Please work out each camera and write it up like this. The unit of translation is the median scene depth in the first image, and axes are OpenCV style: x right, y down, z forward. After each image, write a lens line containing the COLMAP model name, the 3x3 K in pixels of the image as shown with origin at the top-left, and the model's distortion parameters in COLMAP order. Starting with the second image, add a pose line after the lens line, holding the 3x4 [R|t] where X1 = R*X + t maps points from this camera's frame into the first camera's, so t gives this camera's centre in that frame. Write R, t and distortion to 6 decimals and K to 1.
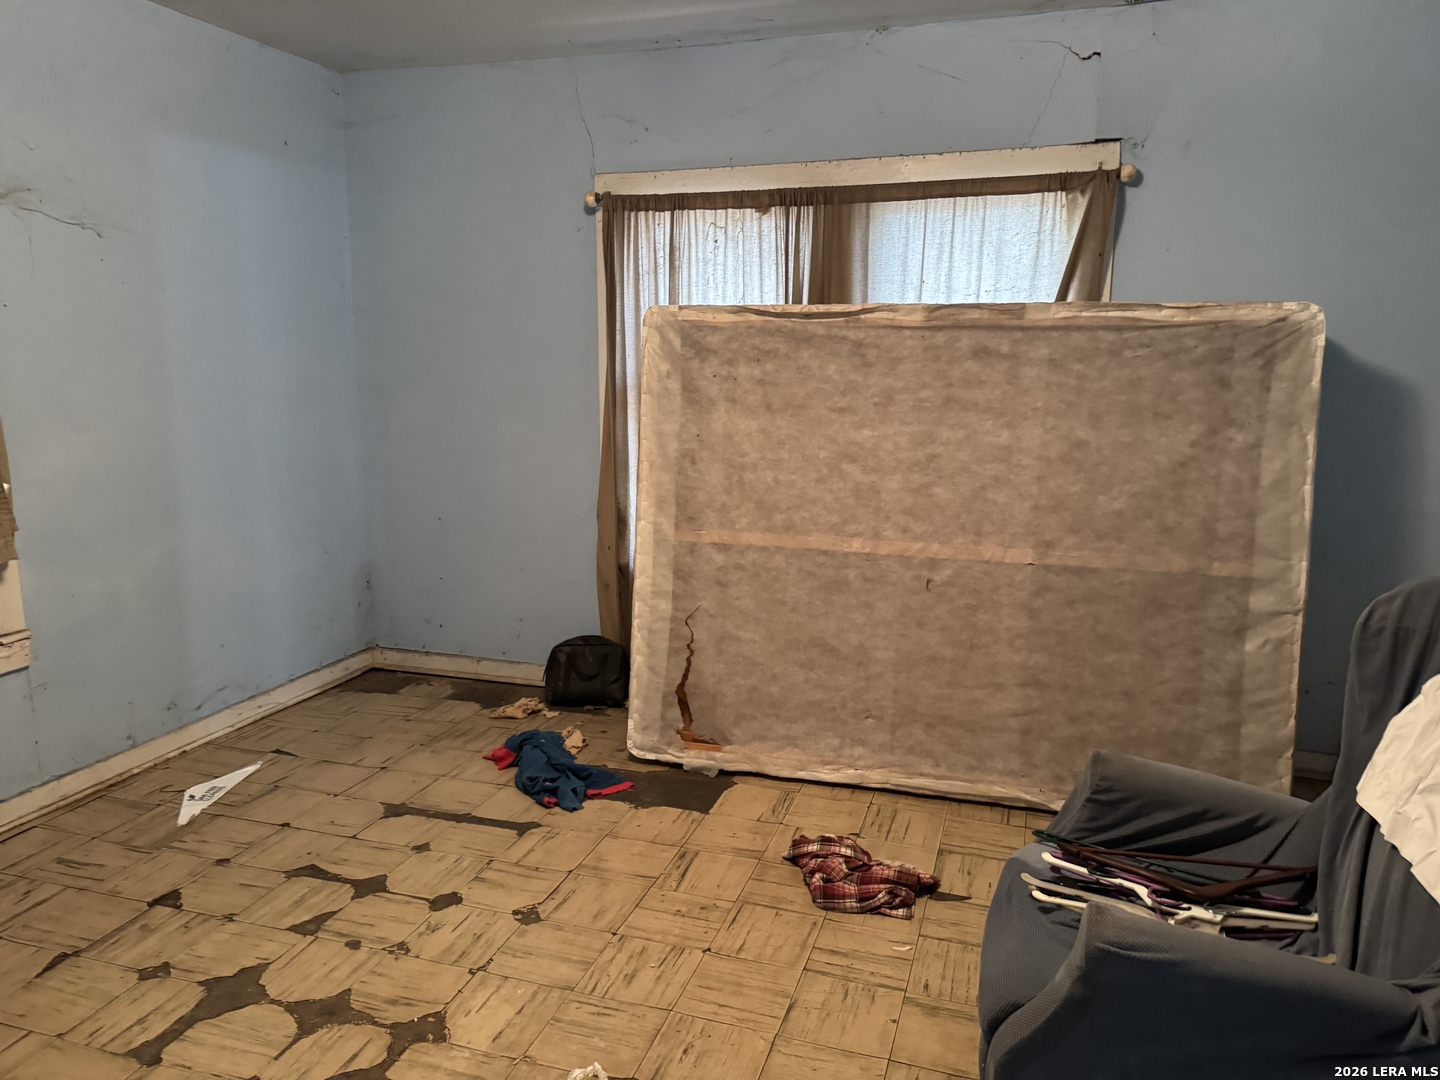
lens RADIAL K [[1005.7, 0, 722.4], [0, 1005.7, 522.4], [0, 0, 1]] dist [0.173192, -0.276717]
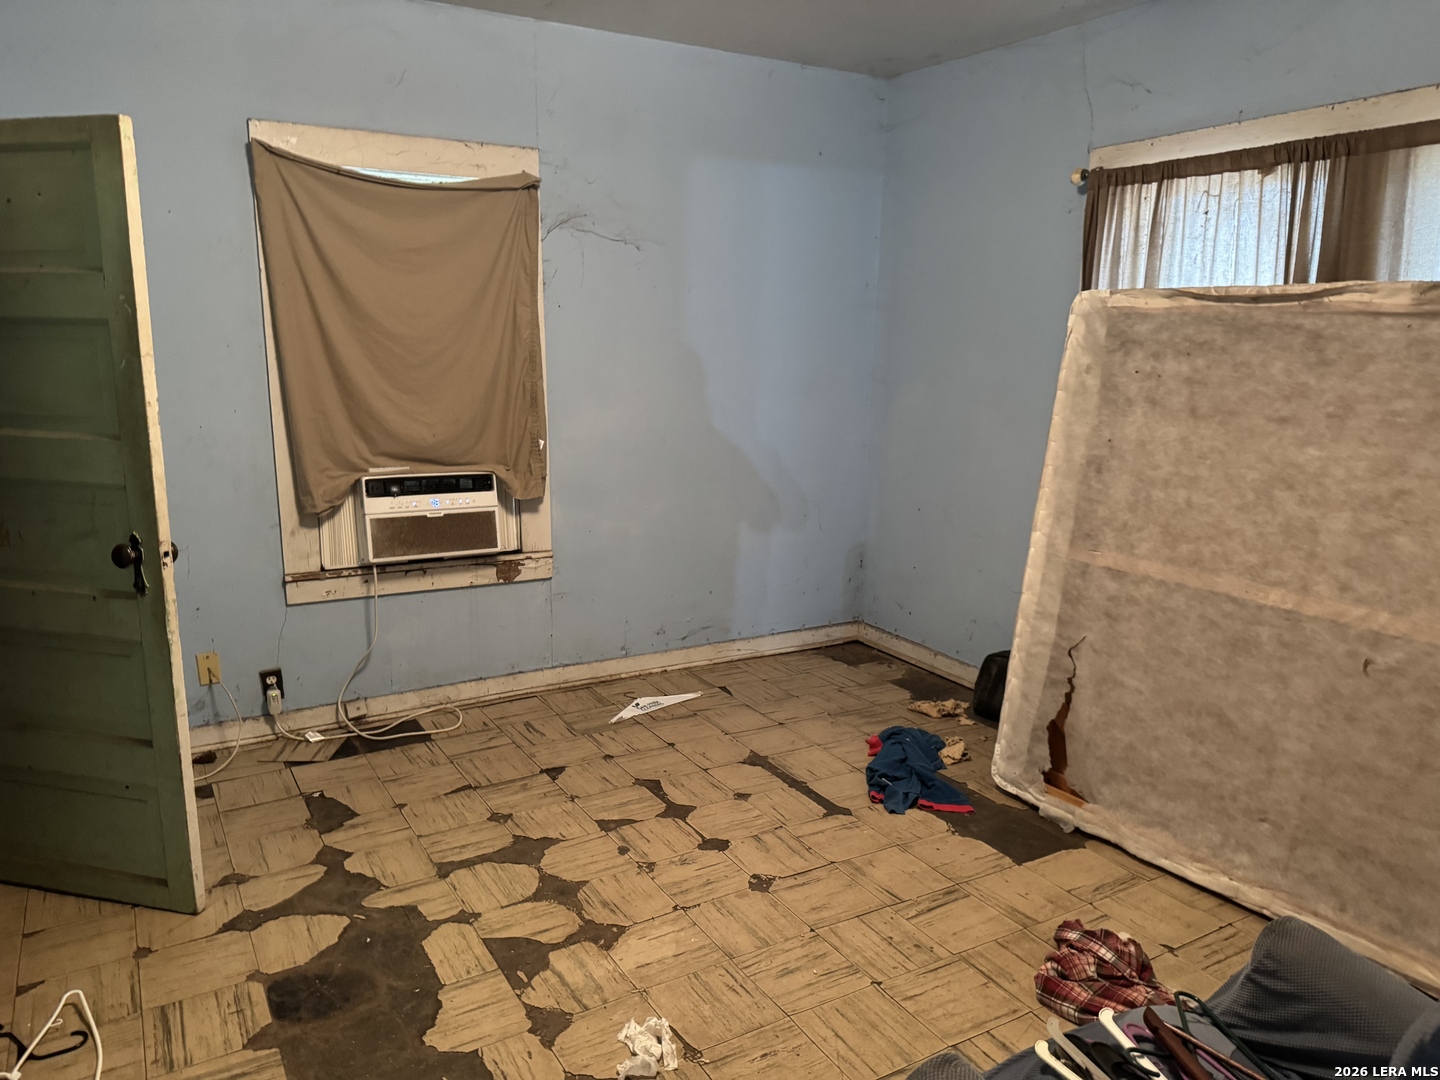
lens RADIAL K [[1009.4, 0, 727.5], [0, 1009.4, 532.6], [0, 0, 1]] dist [0.088204, -0.125124]
pose [[0.758042, 0.131877, -0.638734, 0.301725], [-0.125737, 0.990522, 0.055286, -0.016484], [0.639971, 0.038403, 0.767439, 0.132607]]
